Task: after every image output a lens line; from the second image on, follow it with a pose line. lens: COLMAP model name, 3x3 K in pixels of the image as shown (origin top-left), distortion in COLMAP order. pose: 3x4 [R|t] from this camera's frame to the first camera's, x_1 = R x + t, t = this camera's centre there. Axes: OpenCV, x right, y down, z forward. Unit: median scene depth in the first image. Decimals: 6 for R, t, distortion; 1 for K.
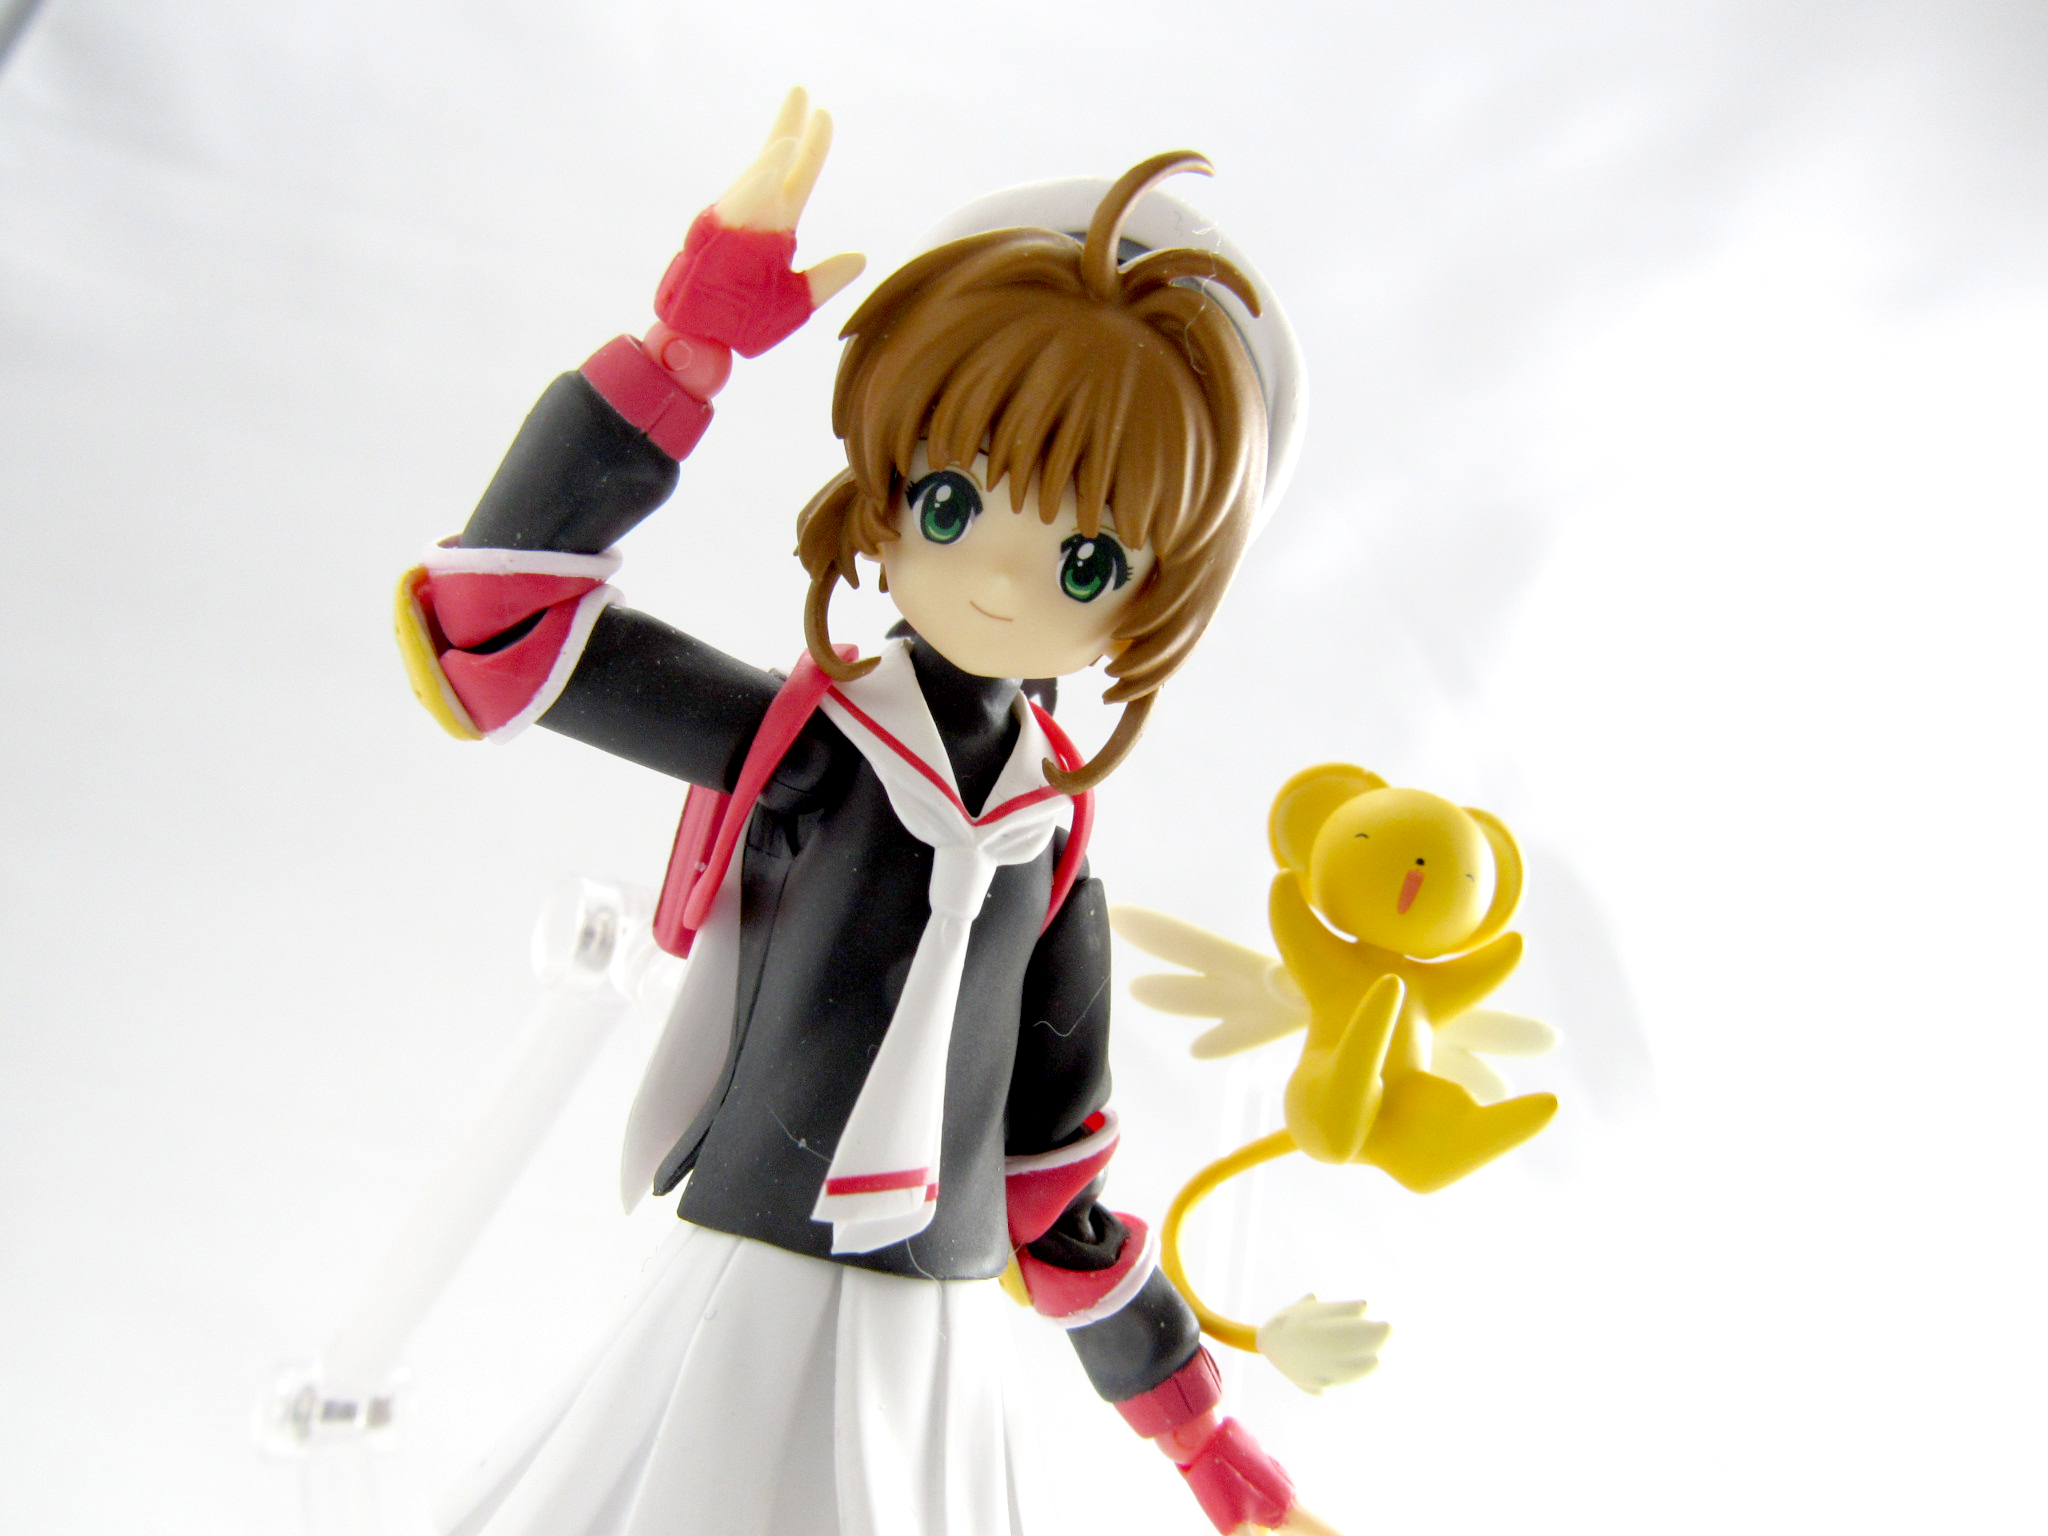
lens RADIAL K [[1548.5, 0, 1015.4], [0, 1548.5, 760.5], [0, 0, 1]] dist [0.016093, 0.012825]
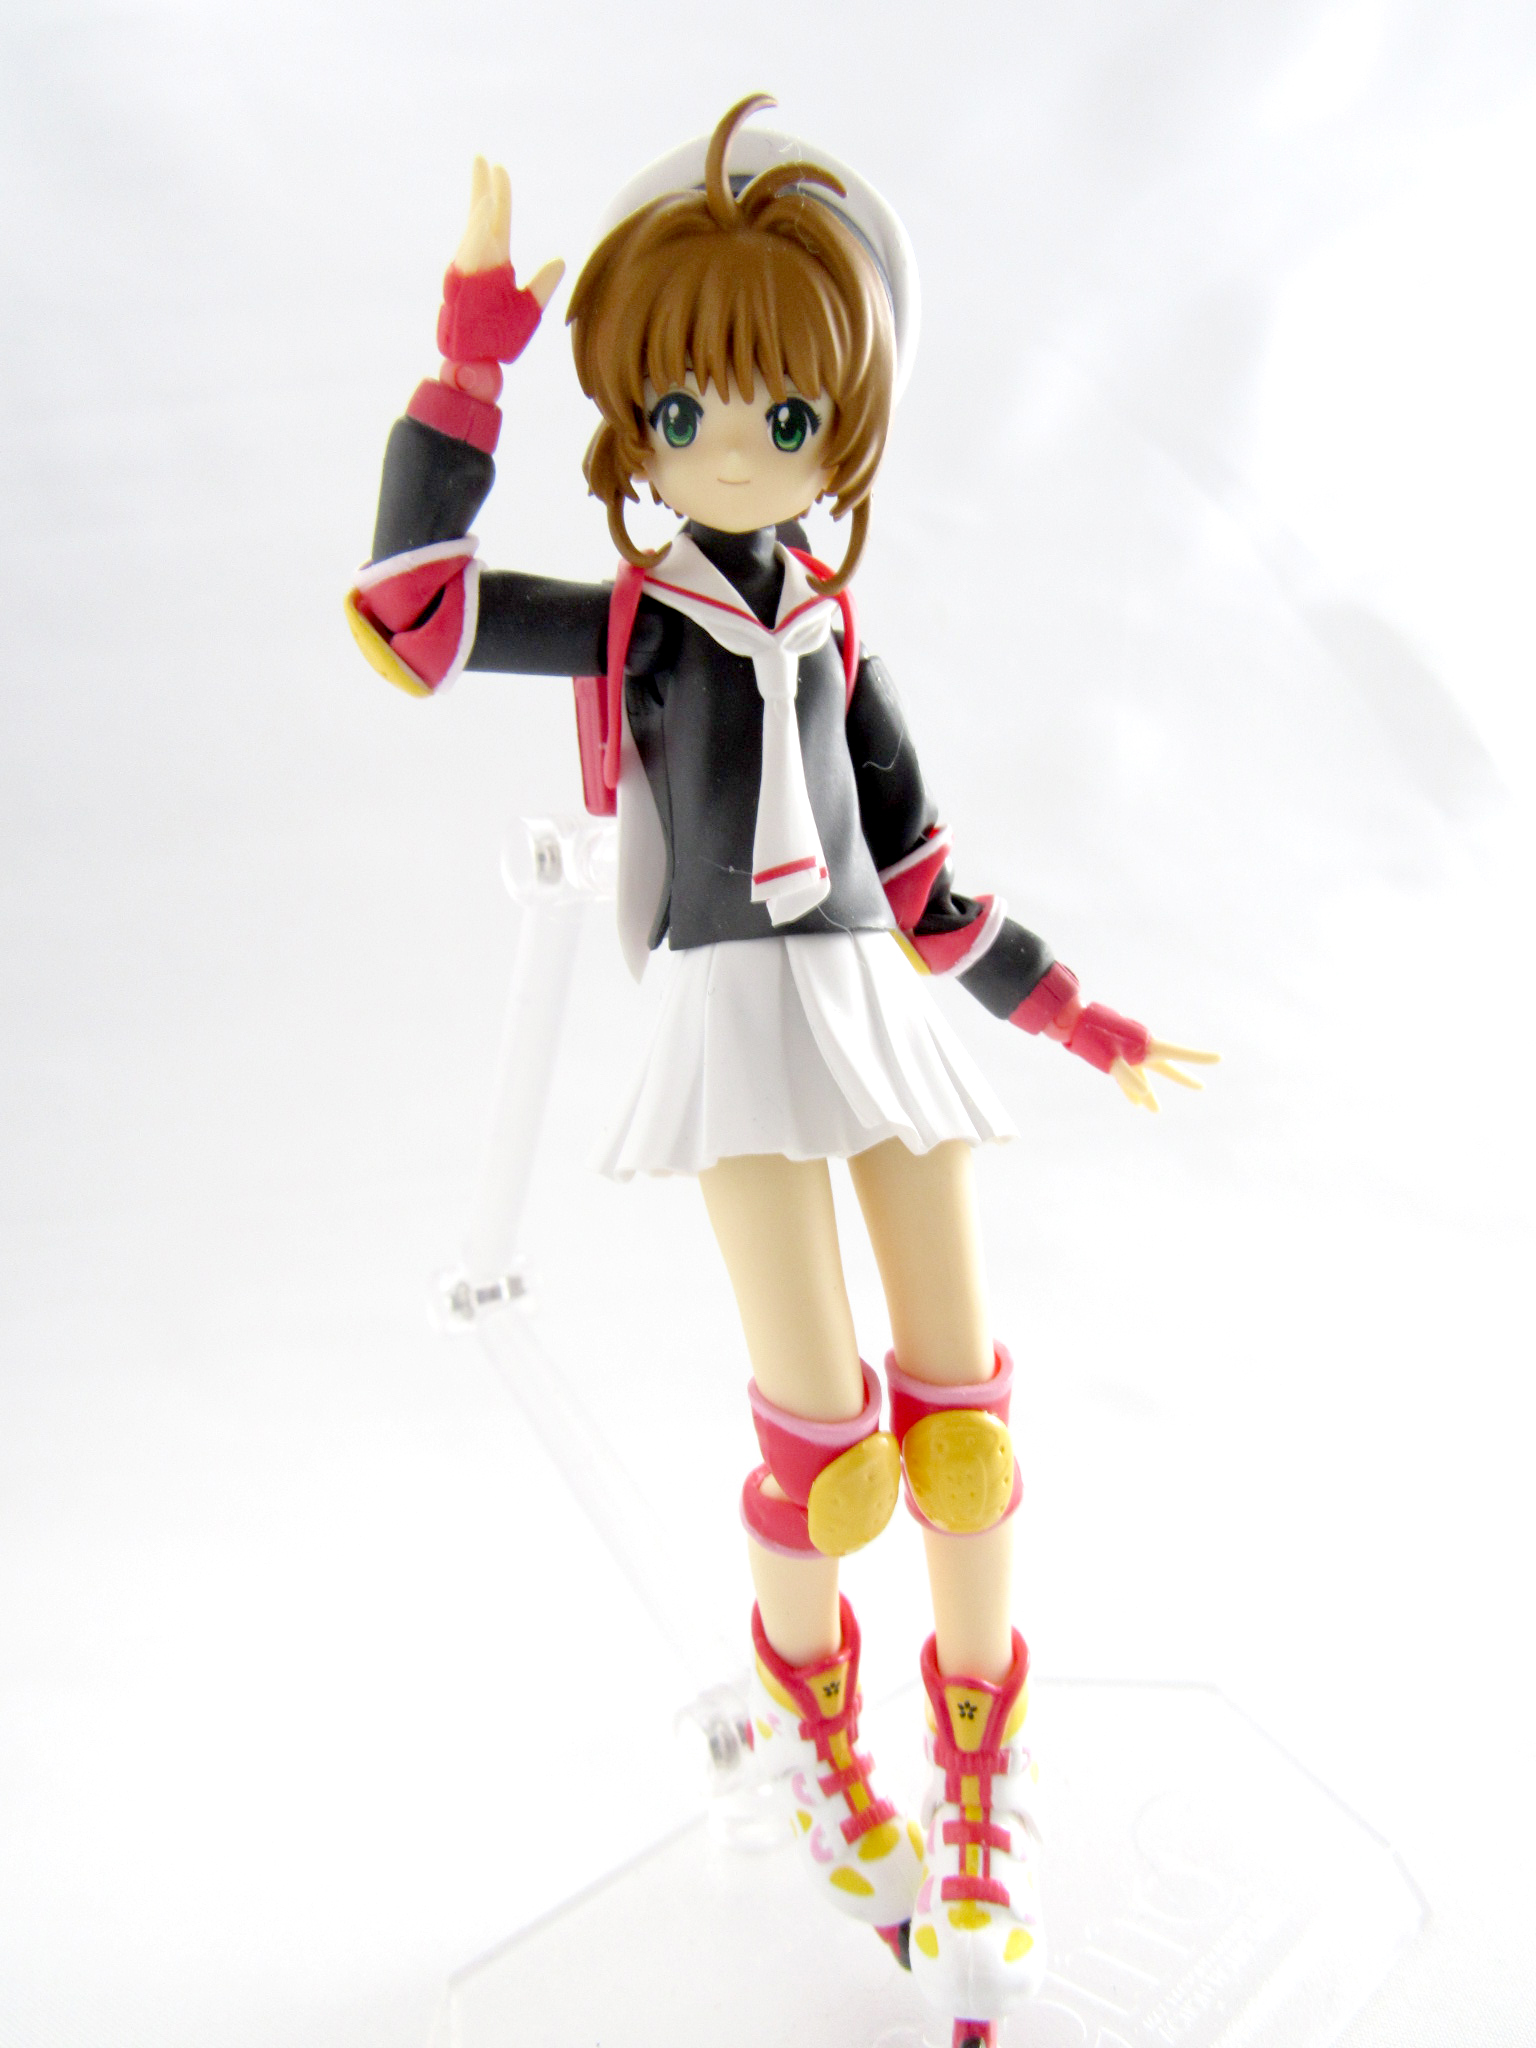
lens RADIAL K [[1548.5, 0, 753.5], [0, 1548.5, 1014.4], [0, 0, 1]] dist [0.016093, 0.012825]
pose [[0.941710, -0.316725, -0.113437, 0.007757], [0.330488, 0.933985, 0.135826, 0.169239], [0.062929, -0.165398, 0.984217, -0.461617]]
